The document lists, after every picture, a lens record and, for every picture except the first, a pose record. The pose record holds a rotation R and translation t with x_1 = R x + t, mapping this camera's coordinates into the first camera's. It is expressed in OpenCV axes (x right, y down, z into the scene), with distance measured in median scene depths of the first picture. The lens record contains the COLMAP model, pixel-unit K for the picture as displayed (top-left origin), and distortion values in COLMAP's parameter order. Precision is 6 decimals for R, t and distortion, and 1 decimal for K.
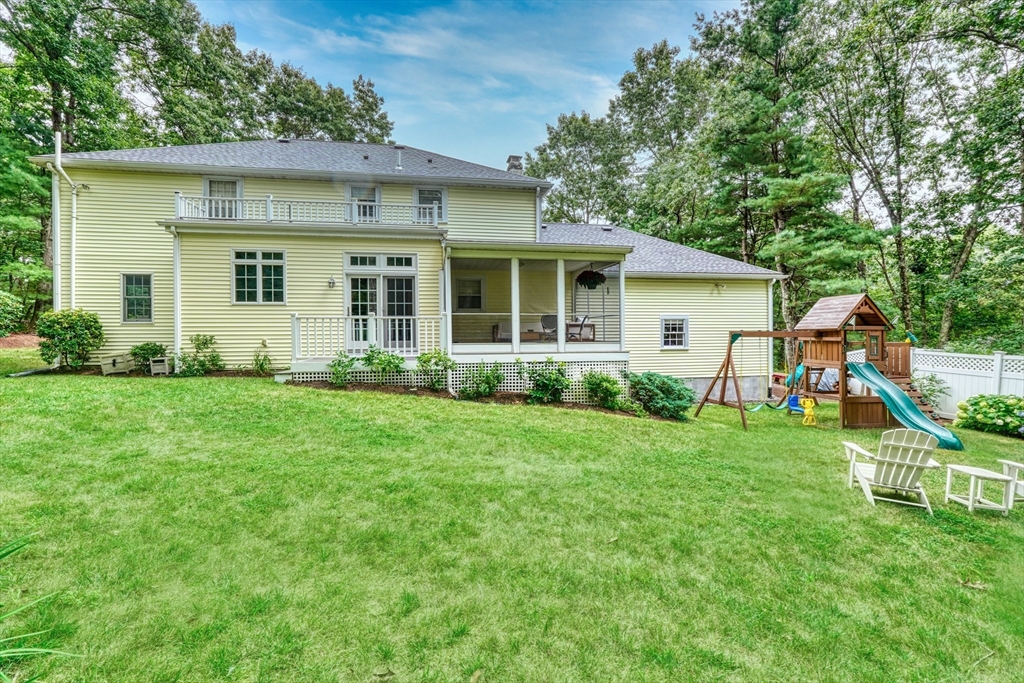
lens RADIAL K [[441.1, 0, 518.2], [0, 441.1, 339.0], [0, 0, 1]] dist [-0.008996, 0.000011]
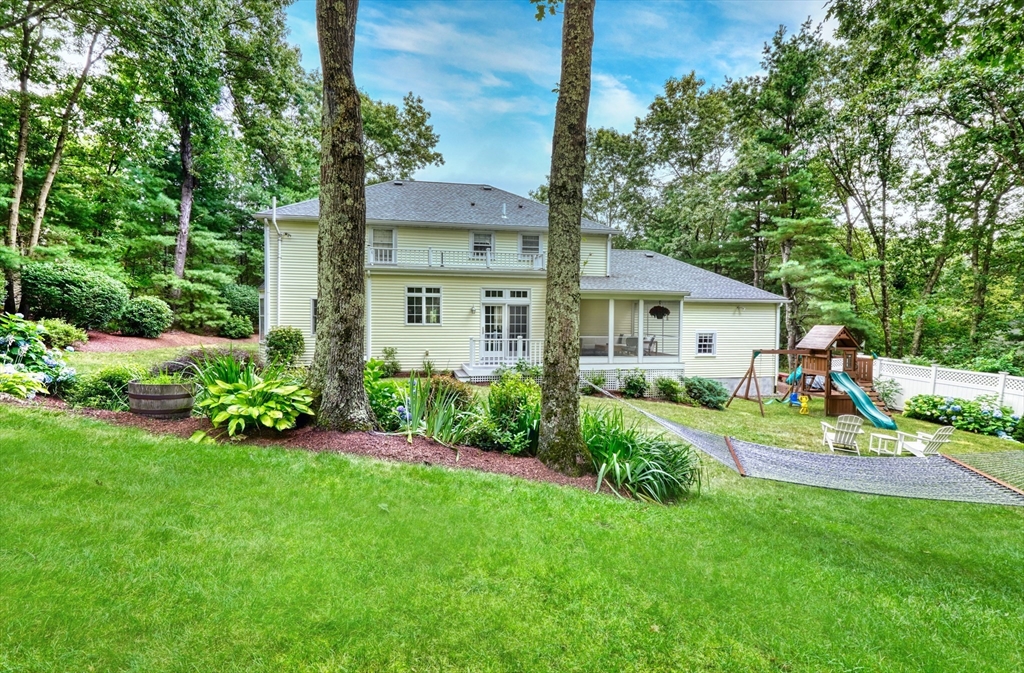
lens RADIAL K [[474.9, 0, 512.0], [0, 474.9, 336.5], [0, 0, 1]] dist [-0.011235, -0.000046]
pose [[0.999533, 0.014025, 0.027154, -0.335760], [-0.014912, 0.999353, 0.032731, -0.092988], [-0.026677, -0.033121, 0.999095, -0.508156]]
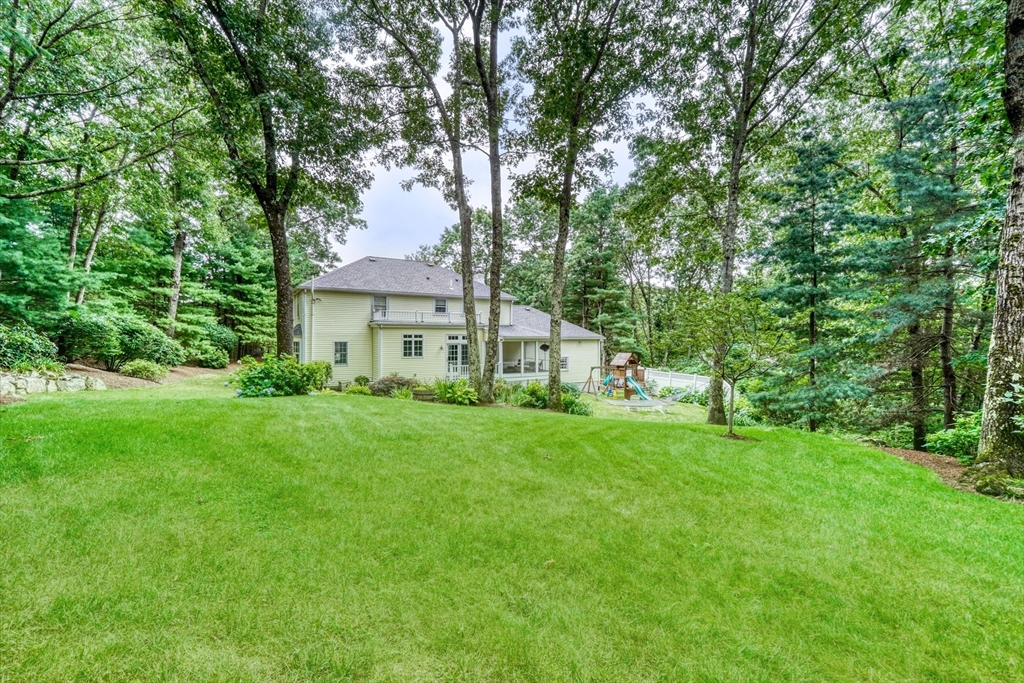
lens RADIAL K [[441.1, 0, 518.2], [0, 441.1, 339.0], [0, 0, 1]] dist [-0.008996, 0.000011]
pose [[0.925238, 0.006745, 0.379326, -0.923071], [-0.006239, 0.999977, -0.002563, -0.168019], [-0.379335, 0.000005, 0.925259, -1.292760]]
